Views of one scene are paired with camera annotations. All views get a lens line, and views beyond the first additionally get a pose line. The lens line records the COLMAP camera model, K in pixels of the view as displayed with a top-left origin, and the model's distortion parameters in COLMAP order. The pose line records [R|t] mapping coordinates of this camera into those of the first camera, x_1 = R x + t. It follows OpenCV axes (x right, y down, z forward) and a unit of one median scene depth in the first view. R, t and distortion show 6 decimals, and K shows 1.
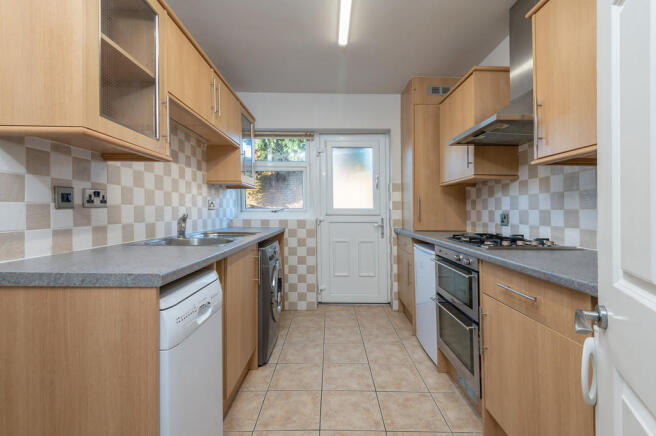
lens RADIAL K [[301.0, 0, 331.0], [0, 301.0, 216.9], [0, 0, 1]] dist [0.000059, -0.000112]
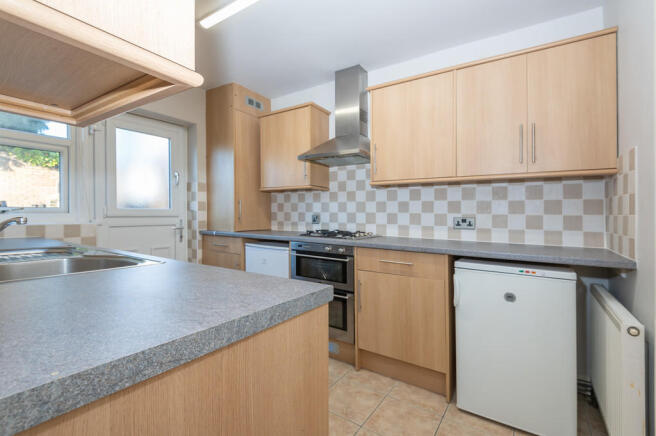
lens RADIAL K [[301.0, 0, 332.3], [0, 301.0, 214.0], [0, 0, 1]] dist [0.000059, -0.000112]
pose [[0.556055, -0.002193, 0.831143, -0.476776], [0.008960, 0.999954, -0.003356, -0.009104], [-0.831097, 0.009314, 0.556049, 0.177182]]
